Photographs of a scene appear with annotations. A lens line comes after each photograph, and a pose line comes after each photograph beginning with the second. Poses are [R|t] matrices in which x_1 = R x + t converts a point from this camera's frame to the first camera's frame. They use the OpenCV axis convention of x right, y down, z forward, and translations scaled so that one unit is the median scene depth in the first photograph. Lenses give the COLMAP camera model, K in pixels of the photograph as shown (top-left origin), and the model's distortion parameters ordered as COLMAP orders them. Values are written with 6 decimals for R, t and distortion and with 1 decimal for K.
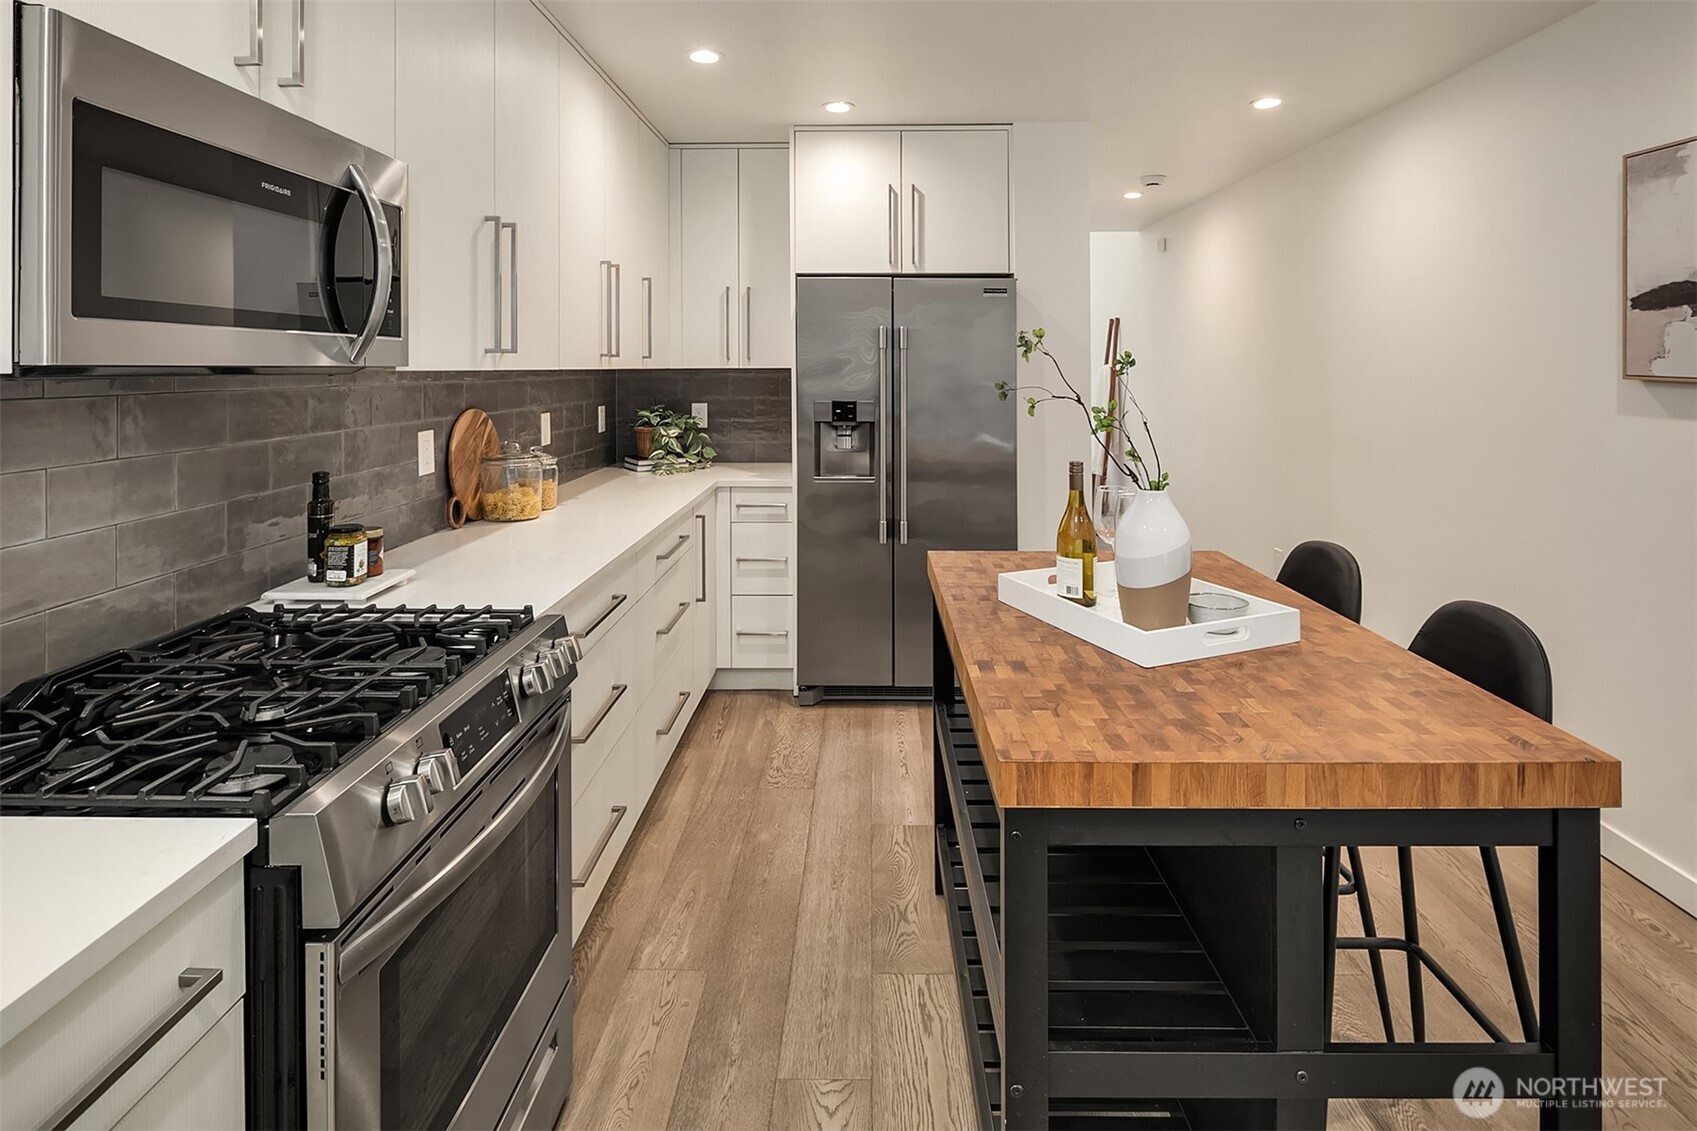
lens RADIAL K [[861.2, 0, 858.9], [0, 861.2, 361.5], [0, 0, 1]] dist [0.002179, -0.013580]
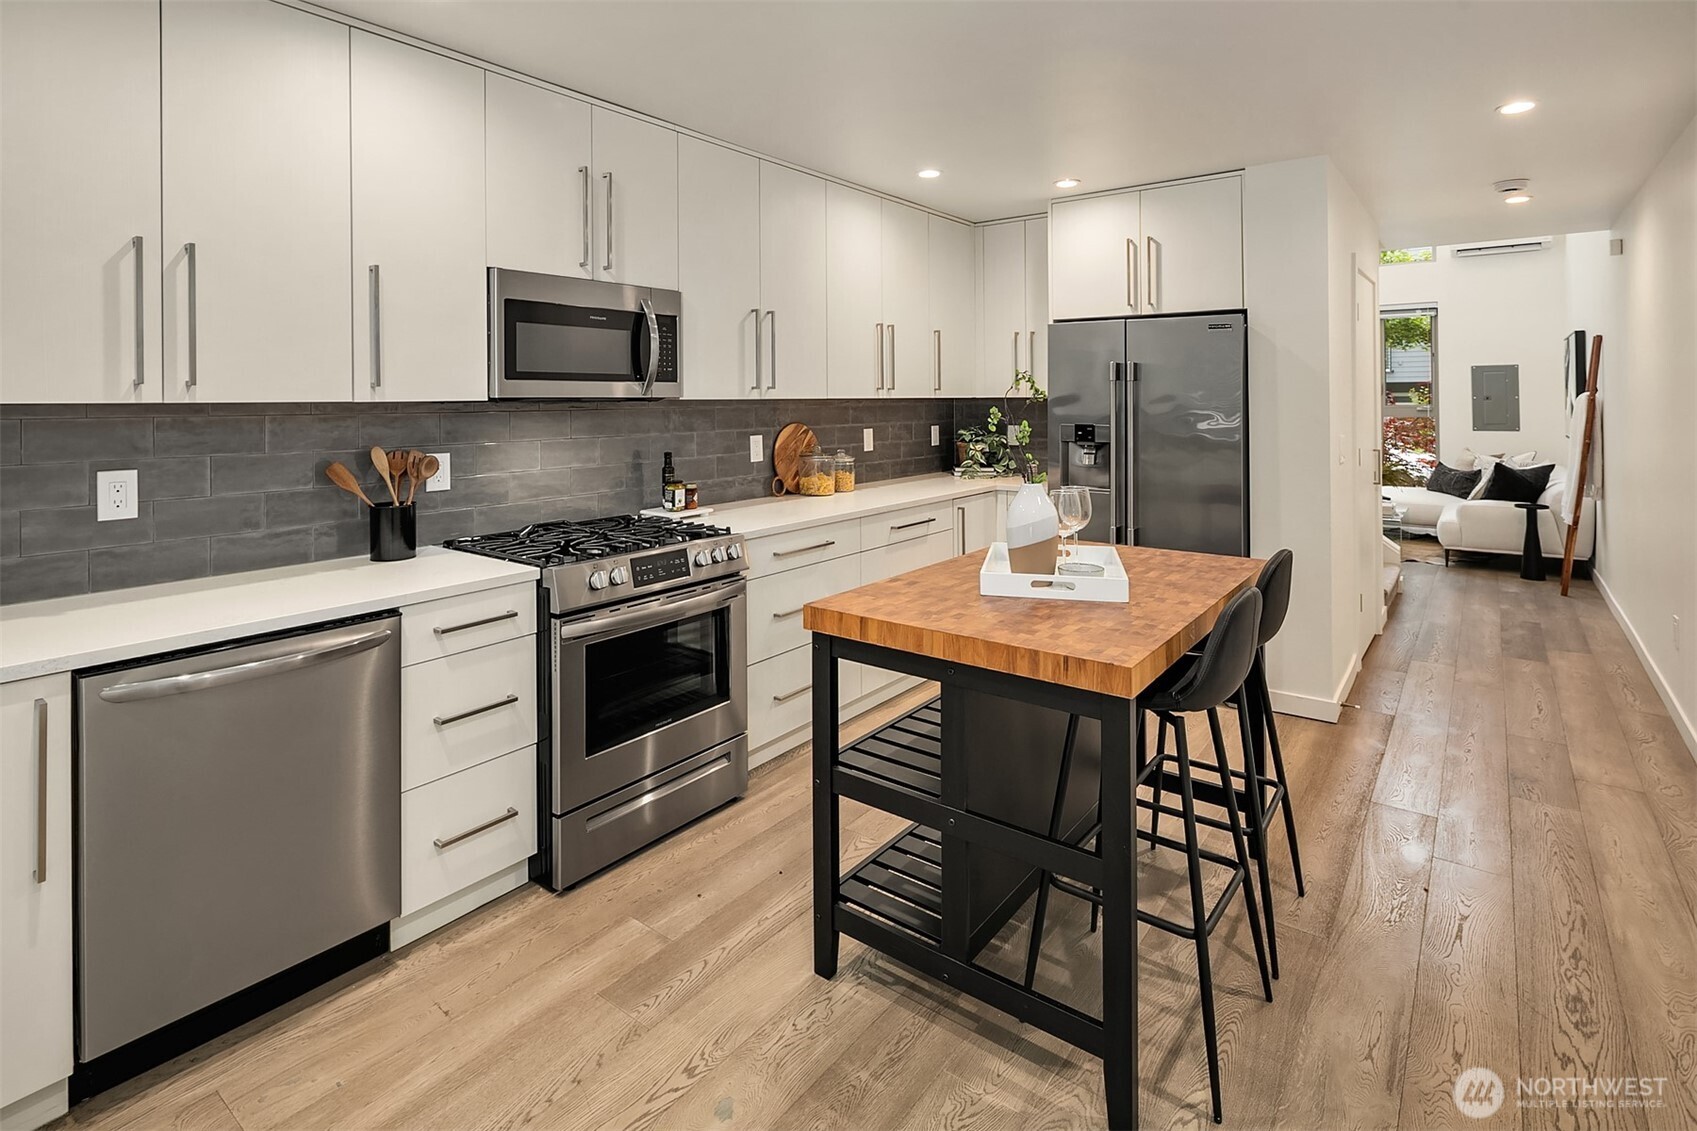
lens RADIAL K [[833.9, 0, 850.7], [0, 833.9, 396.3], [0, 0, 1]] dist [0.006564, 0.000126]
pose [[0.803479, -0.001293, -0.595331, 0.564944], [0.005630, 0.999969, 0.005428, -0.002594], [0.595306, -0.007713, 0.803462, -0.175535]]
